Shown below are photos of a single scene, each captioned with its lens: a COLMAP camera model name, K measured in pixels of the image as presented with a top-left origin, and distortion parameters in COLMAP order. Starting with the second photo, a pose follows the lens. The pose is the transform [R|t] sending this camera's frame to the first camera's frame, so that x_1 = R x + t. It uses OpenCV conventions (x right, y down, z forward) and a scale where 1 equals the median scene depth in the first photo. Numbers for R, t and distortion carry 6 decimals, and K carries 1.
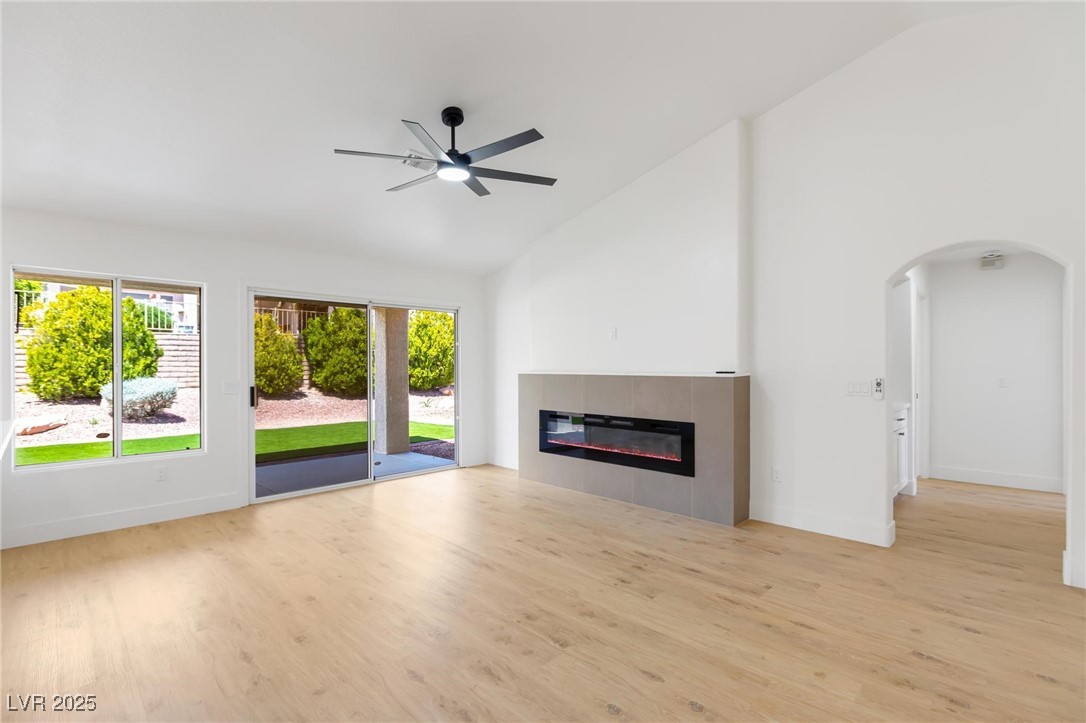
lens RADIAL K [[495.8, 0, 539.8], [0, 495.8, 366.6], [0, 0, 1]] dist [-0.004951, -0.000993]
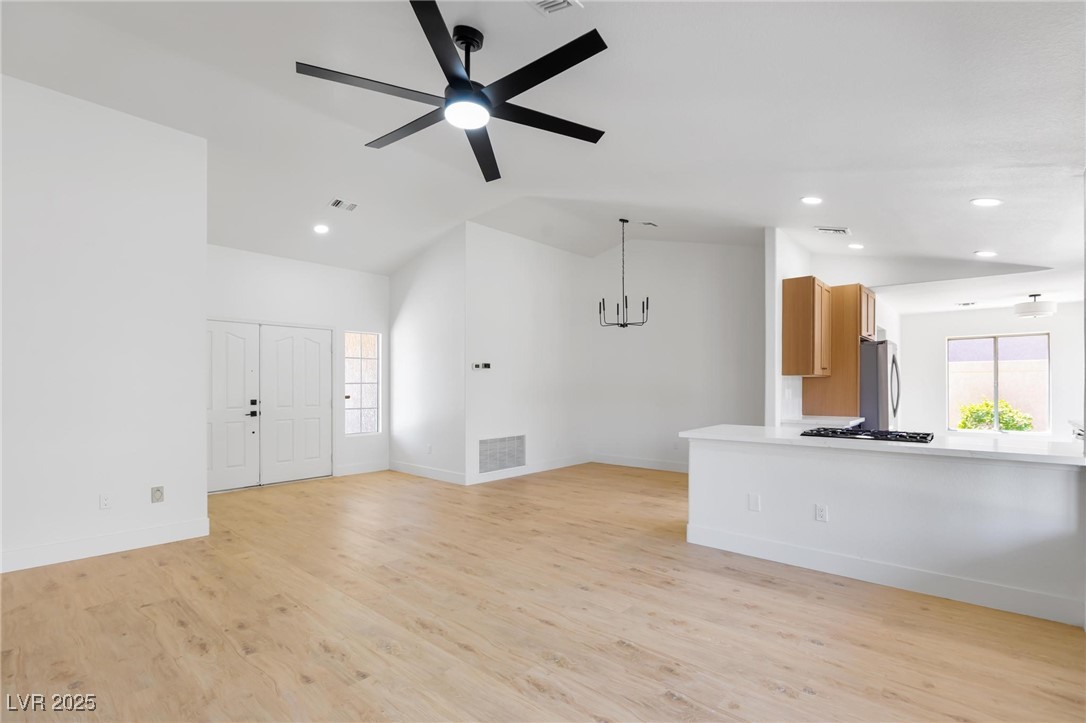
lens RADIAL K [[505.3, 0, 530.5], [0, 505.3, 388.3], [0, 0, 1]] dist [-0.003413, -0.000766]
pose [[-0.999196, 0.003180, -0.039967, -0.102429], [0.002959, 0.999980, 0.005599, 0.000459], [0.039984, 0.005476, -0.999185, 0.751284]]
